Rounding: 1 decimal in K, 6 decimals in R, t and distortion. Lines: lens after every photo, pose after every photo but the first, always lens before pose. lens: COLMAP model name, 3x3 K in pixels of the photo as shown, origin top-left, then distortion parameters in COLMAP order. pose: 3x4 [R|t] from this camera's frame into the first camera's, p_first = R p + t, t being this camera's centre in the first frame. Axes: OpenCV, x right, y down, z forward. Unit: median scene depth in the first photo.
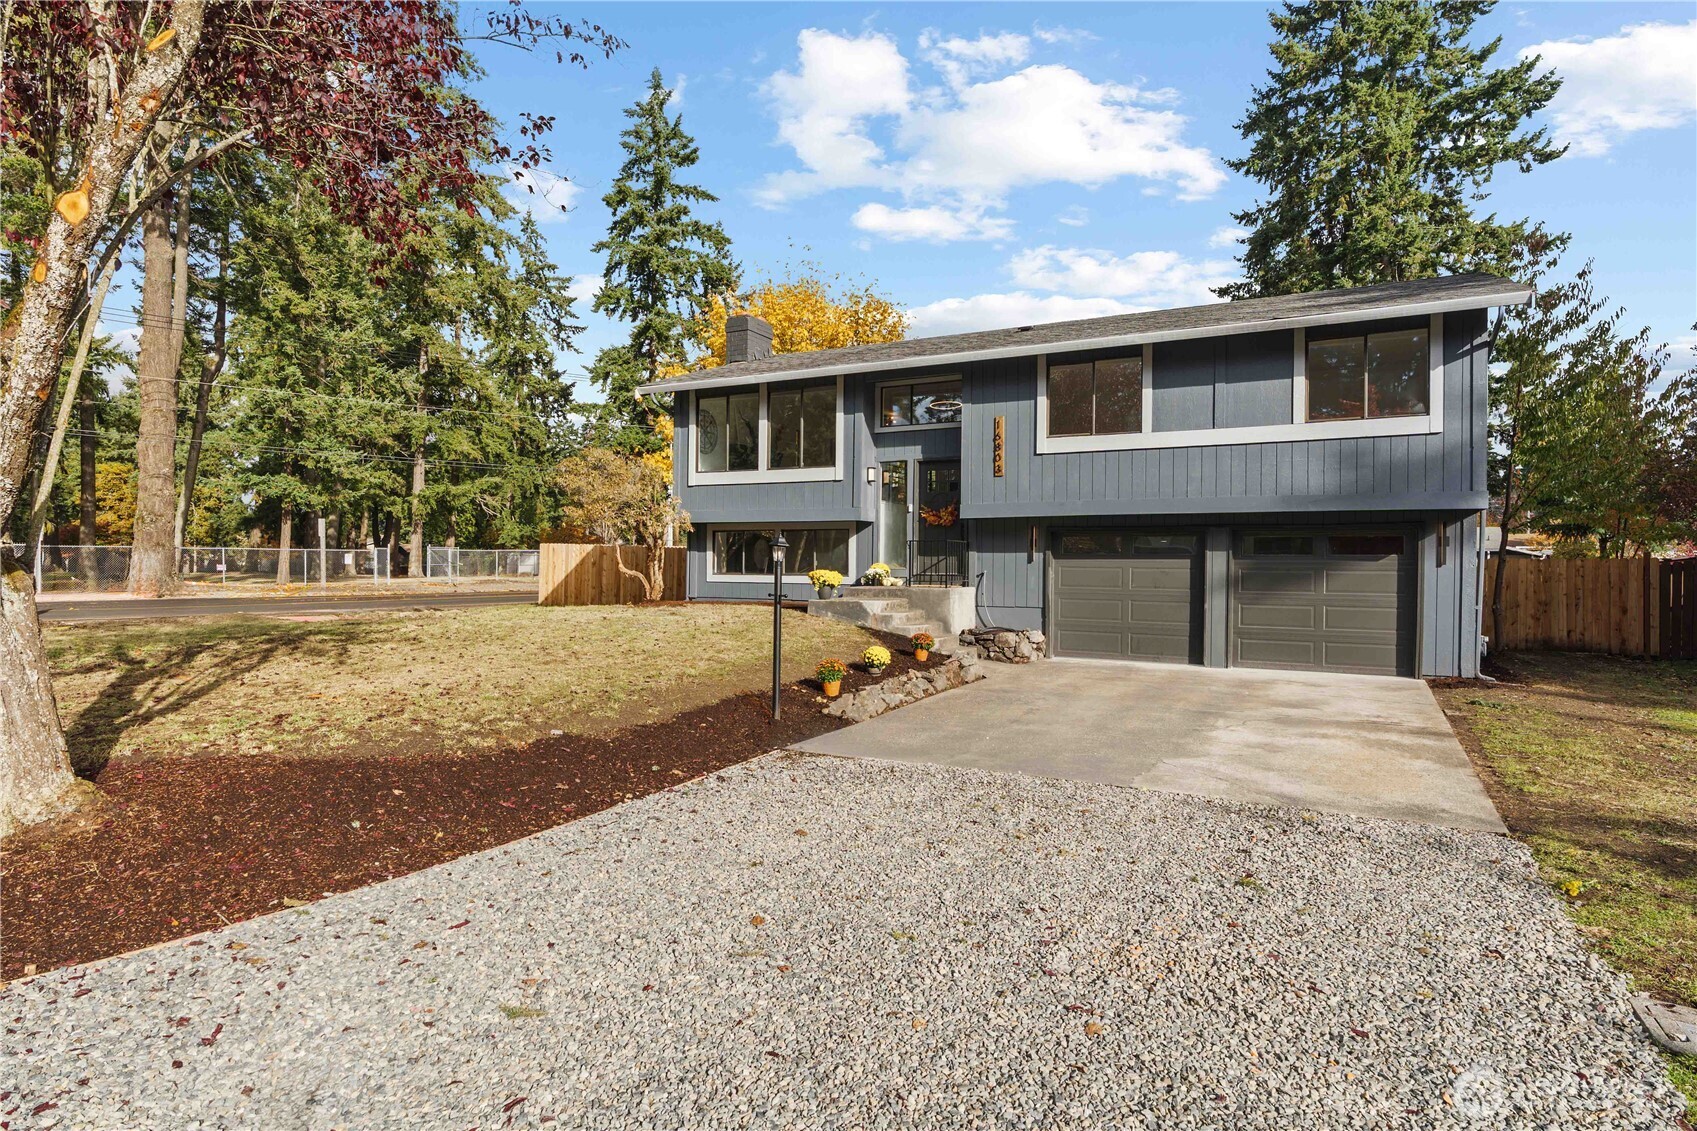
lens RADIAL K [[924.2, 0, 848.5], [0, 924.2, 565.5], [0, 0, 1]] dist [-0.000933, 0.000833]
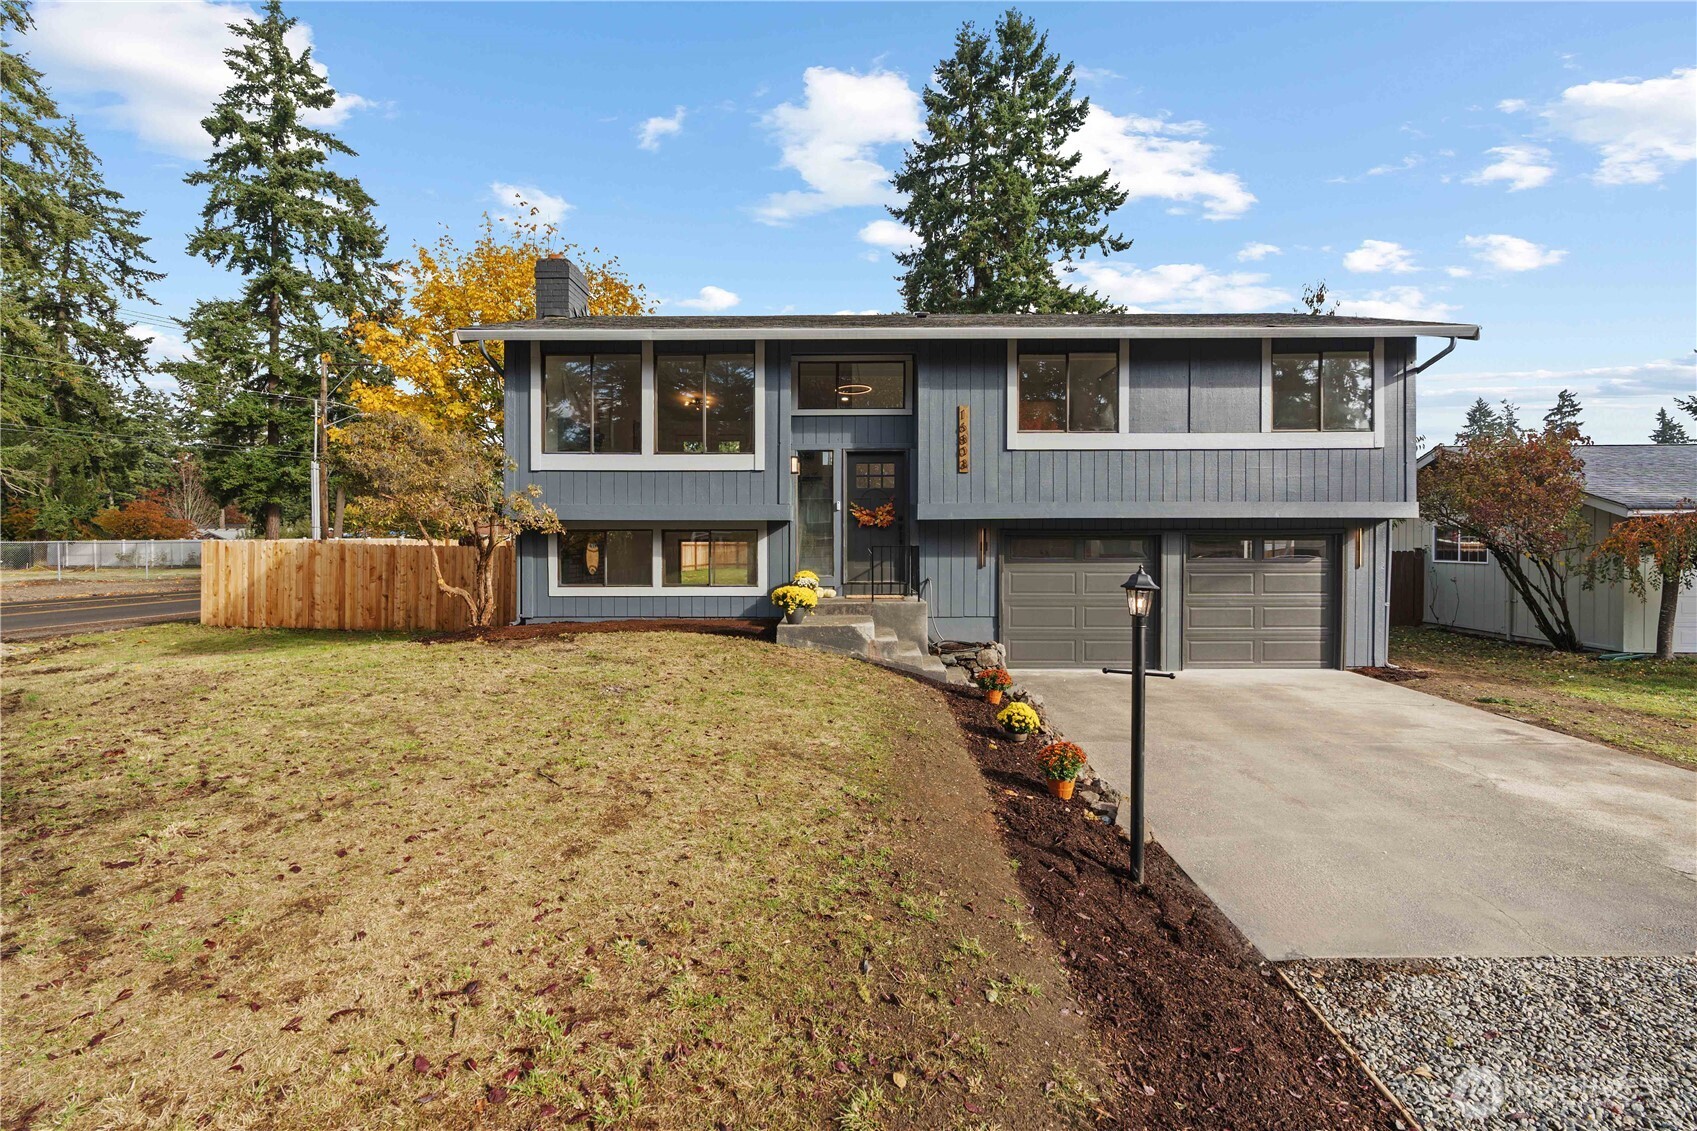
lens RADIAL K [[769.4, 0, 847.0], [0, 769.4, 554.4], [0, 0, 1]] dist [-0.010318, 0.004047]
pose [[0.886436, -0.017235, 0.462530, -0.071425], [0.009726, 0.999779, 0.018616, -0.008342], [-0.462749, -0.012003, 0.886408, 0.100655]]
